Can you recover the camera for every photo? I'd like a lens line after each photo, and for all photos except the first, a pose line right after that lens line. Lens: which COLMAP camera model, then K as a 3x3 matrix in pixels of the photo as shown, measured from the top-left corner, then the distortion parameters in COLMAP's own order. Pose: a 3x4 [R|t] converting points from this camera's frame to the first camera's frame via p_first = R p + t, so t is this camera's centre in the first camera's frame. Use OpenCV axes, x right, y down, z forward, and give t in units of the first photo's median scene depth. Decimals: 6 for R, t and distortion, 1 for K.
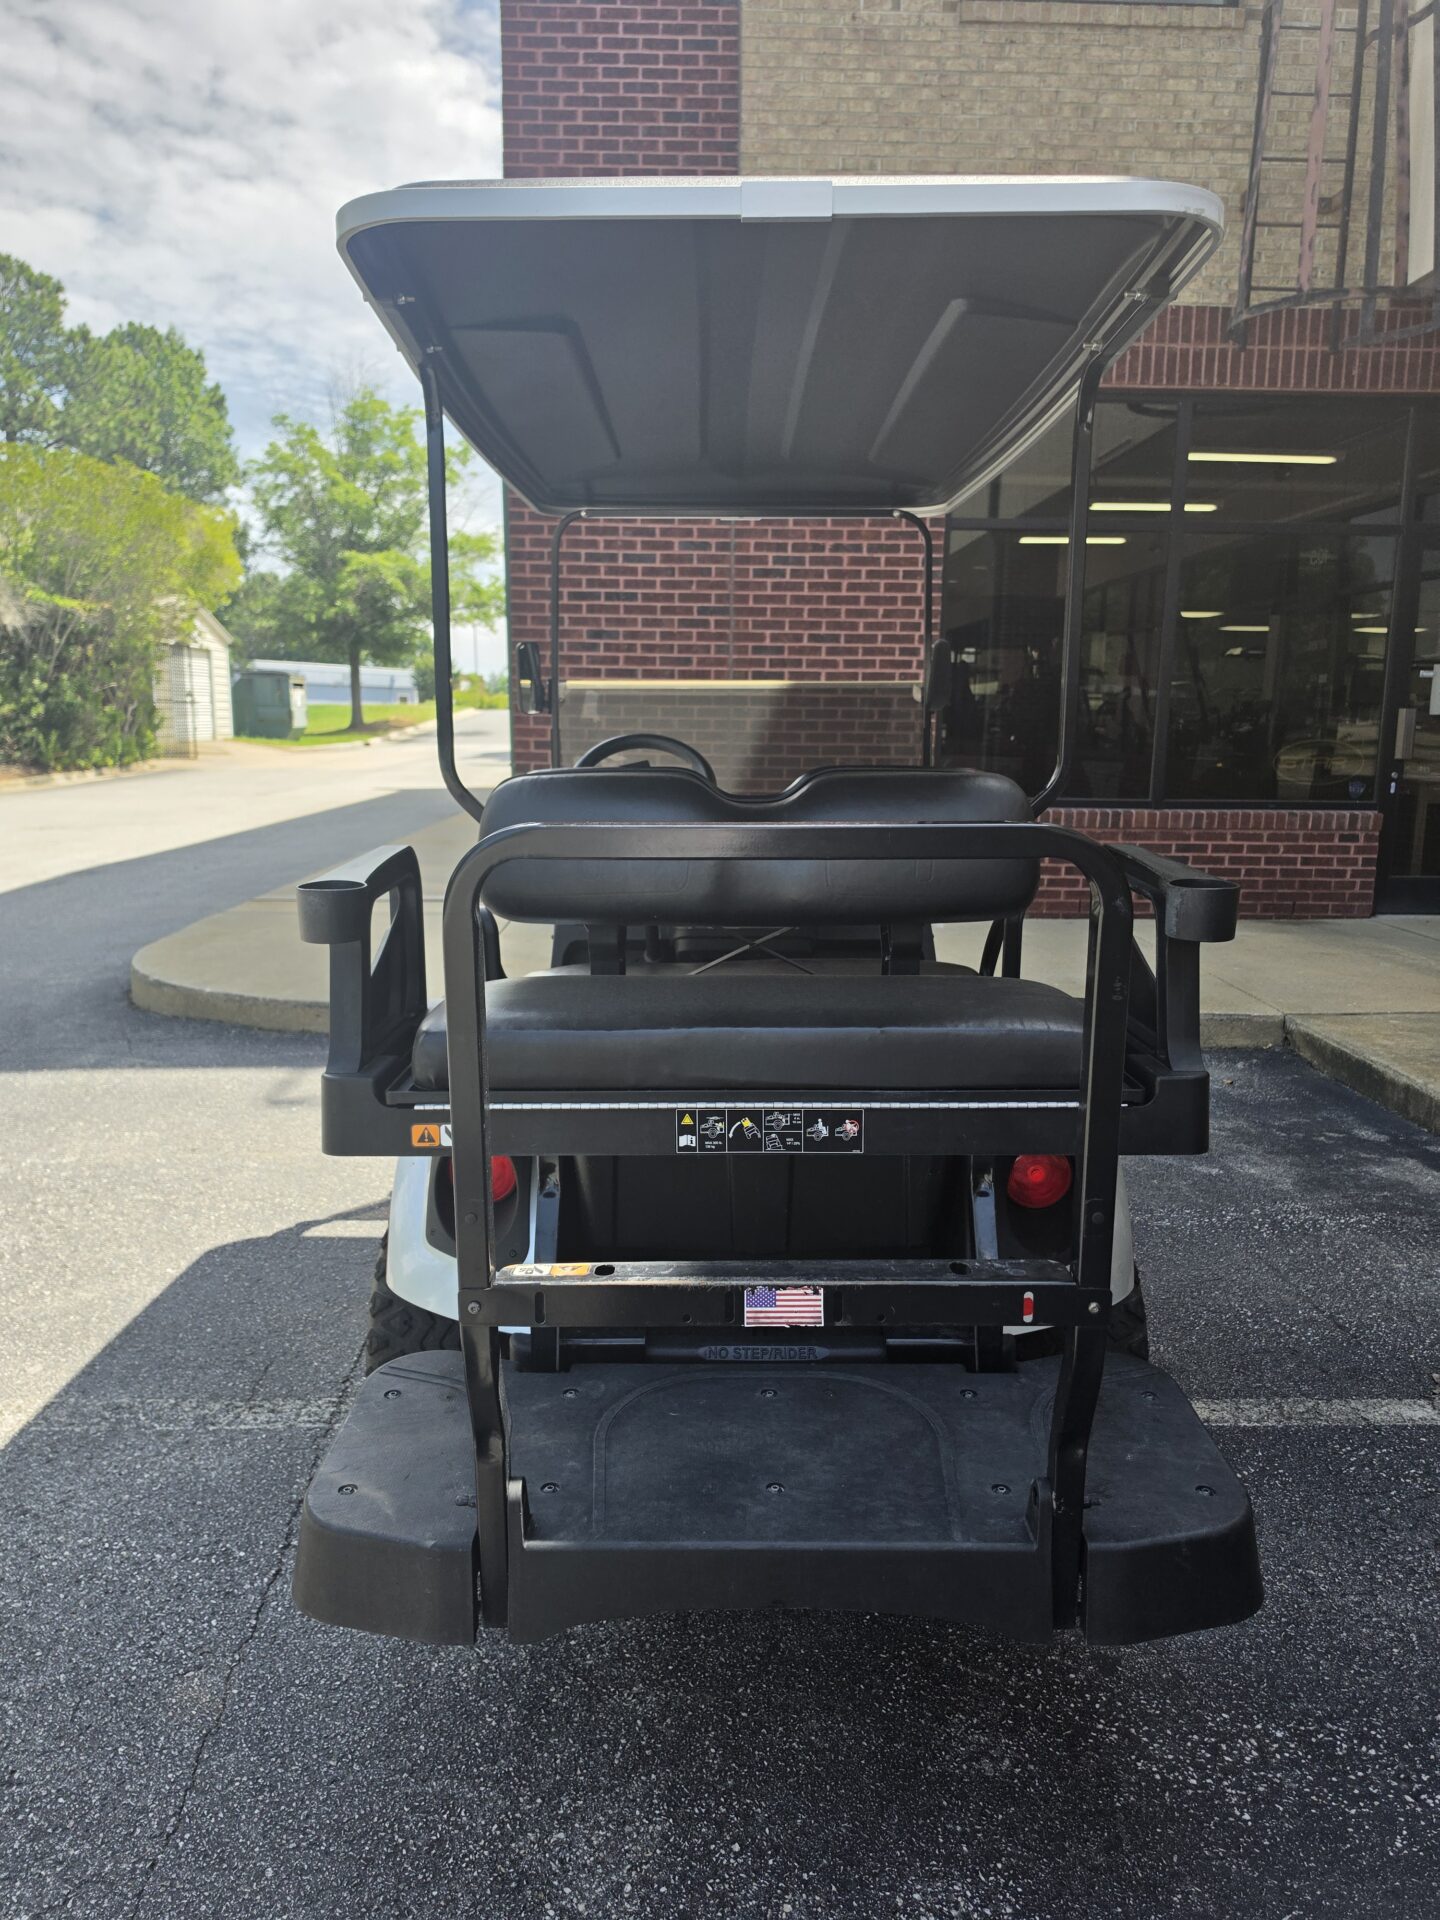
lens RADIAL K [[1323.4, 0, 727.8], [0, 1323.4, 1017.0], [0, 0, 1]] dist [0.022389, -0.030049]
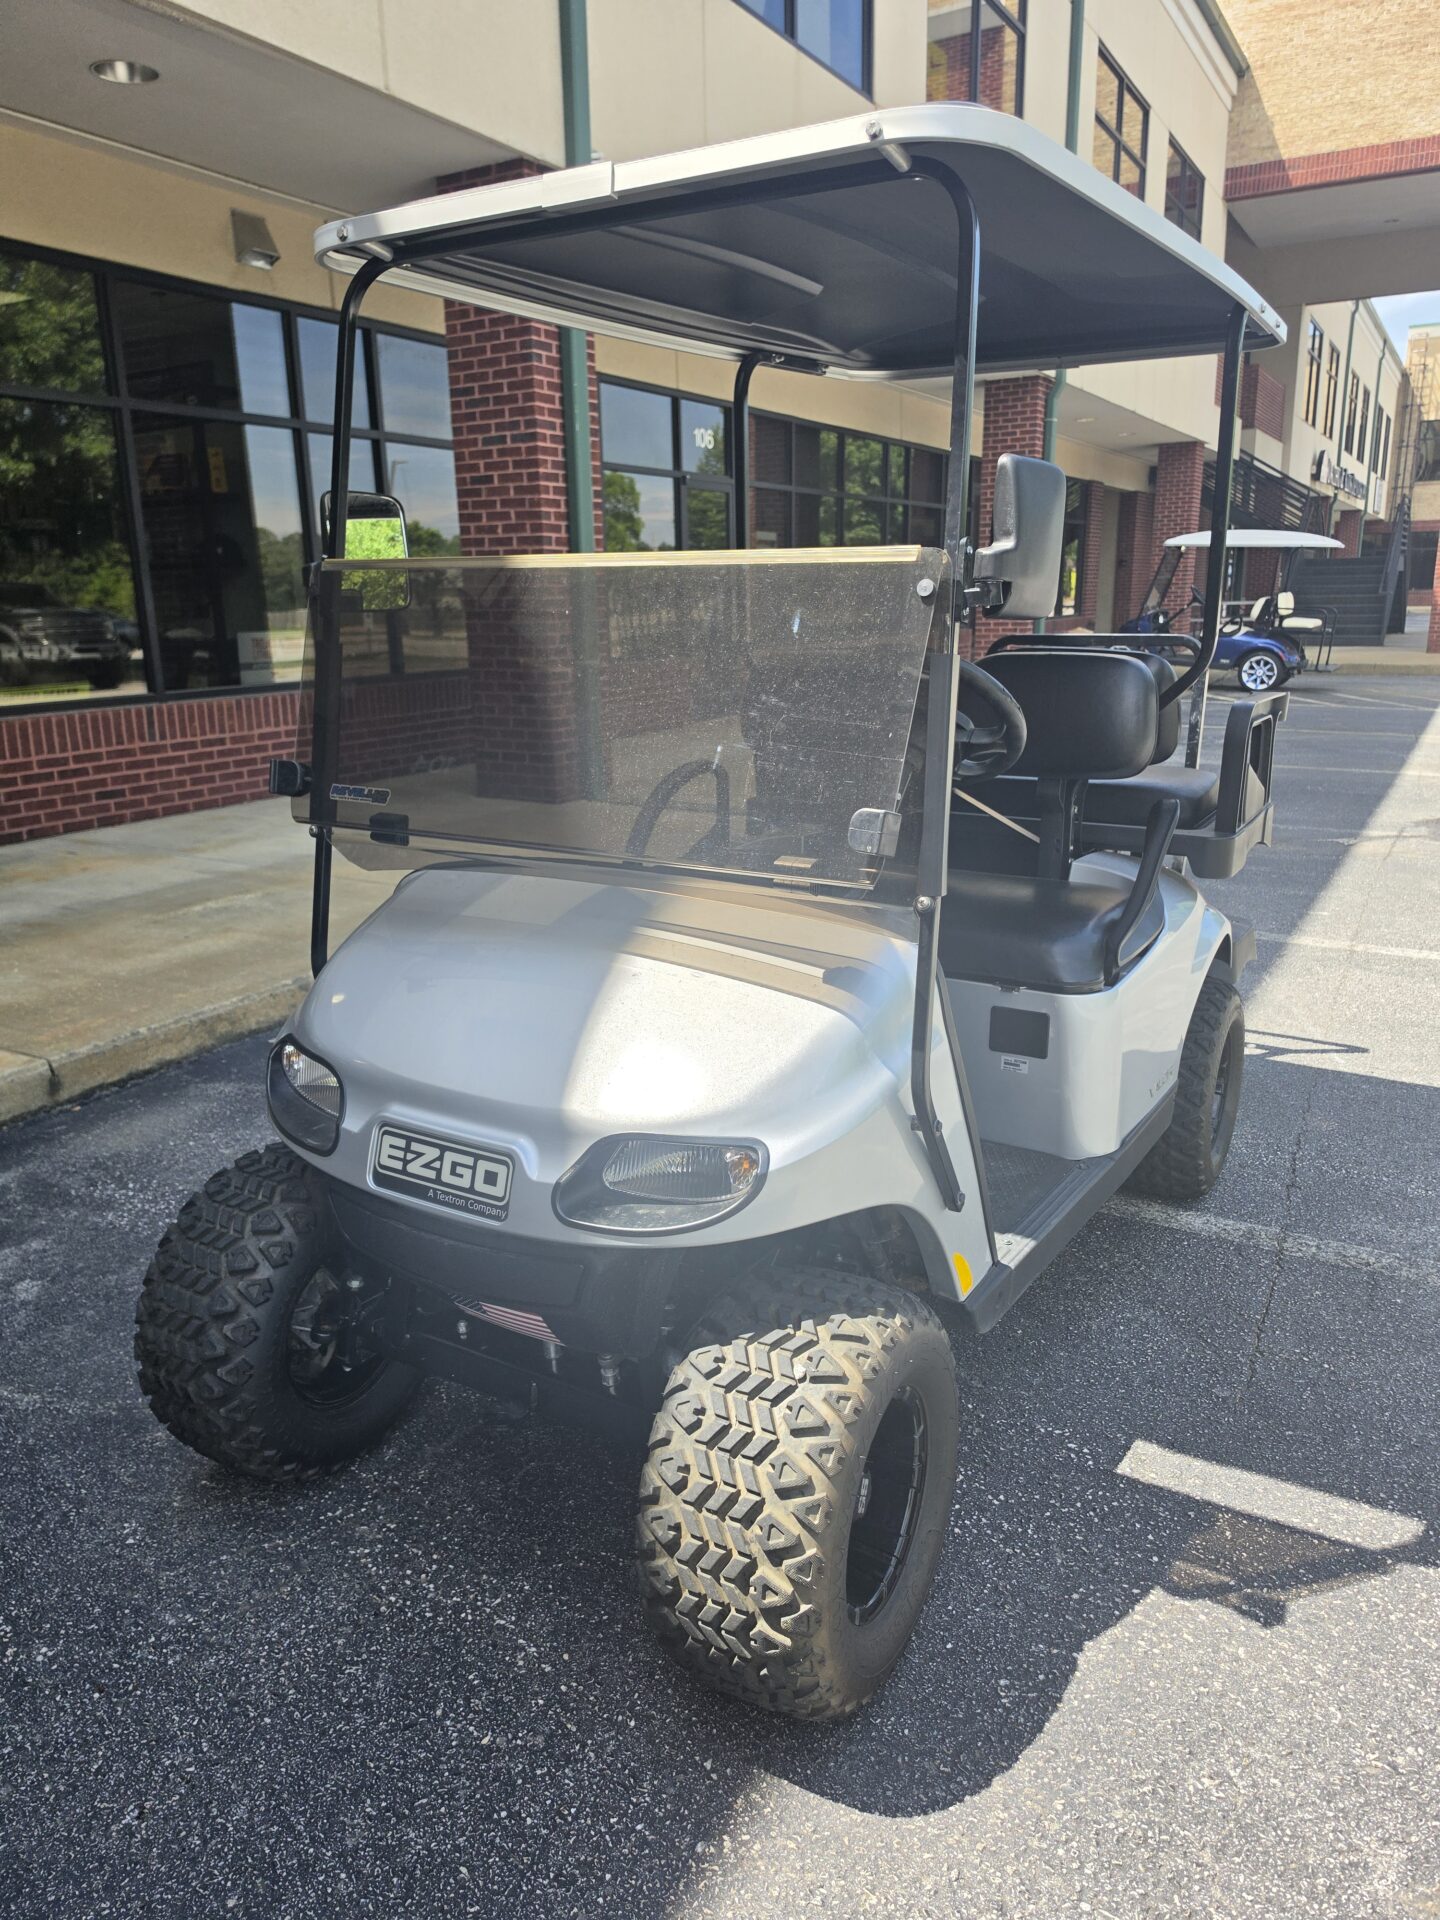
lens RADIAL K [[1347.8, 0, 716.6], [0, 1347.8, 950.3], [0, 0, 1]] dist [0.103723, -0.118975]
pose [[-0.856311, -0.132428, 0.499194, -0.150850], [0.118267, 0.890602, 0.439137, -0.170985], [-0.502737, 0.435076, -0.746970, 0.699750]]
